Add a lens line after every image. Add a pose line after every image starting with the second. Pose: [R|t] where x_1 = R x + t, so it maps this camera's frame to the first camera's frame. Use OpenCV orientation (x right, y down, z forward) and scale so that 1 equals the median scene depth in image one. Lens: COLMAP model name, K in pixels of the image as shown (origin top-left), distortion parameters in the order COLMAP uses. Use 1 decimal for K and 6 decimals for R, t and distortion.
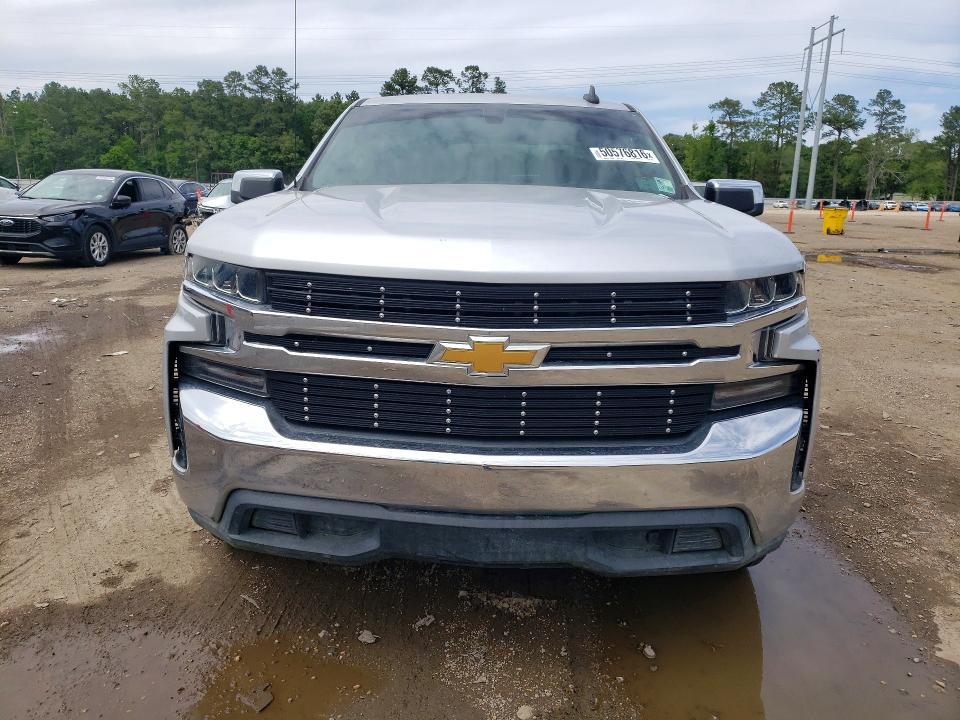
lens RADIAL K [[843.1, 0, 470.4], [0, 843.1, 368.3], [0, 0, 1]] dist [0.024027, 0.020112]
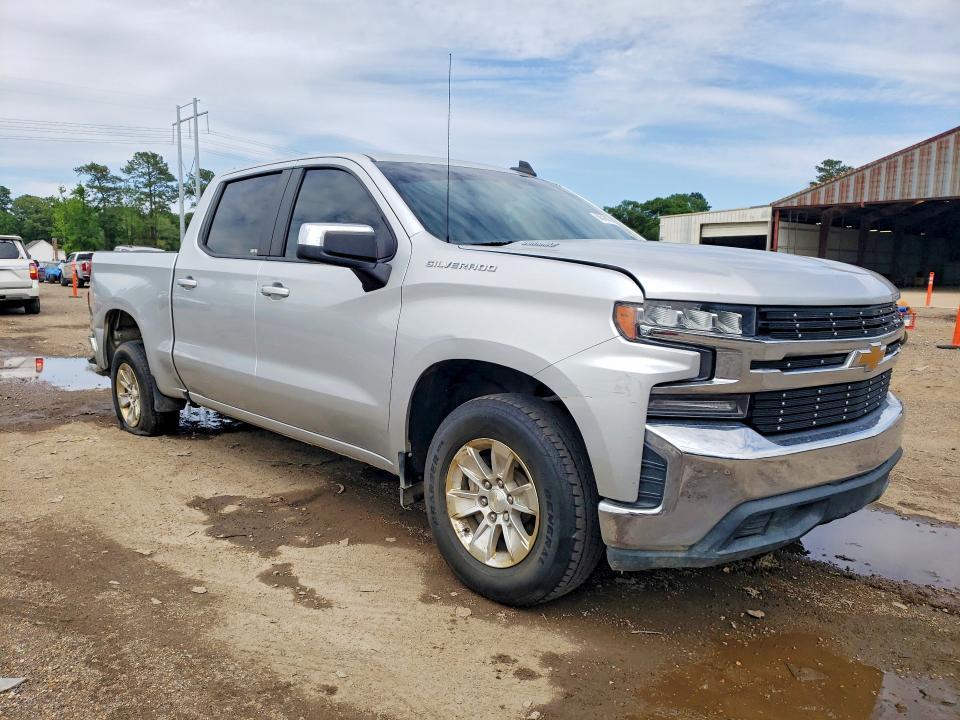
lens RADIAL K [[843.1, 0, 469.3], [0, 843.1, 357.9], [0, 0, 1]] dist [0.024027, 0.020112]
pose [[0.654871, -0.093813, 0.749895, -0.170671], [0.160552, 0.986885, -0.016747, -0.011140], [-0.738490, 0.131365, 0.661344, 0.063896]]
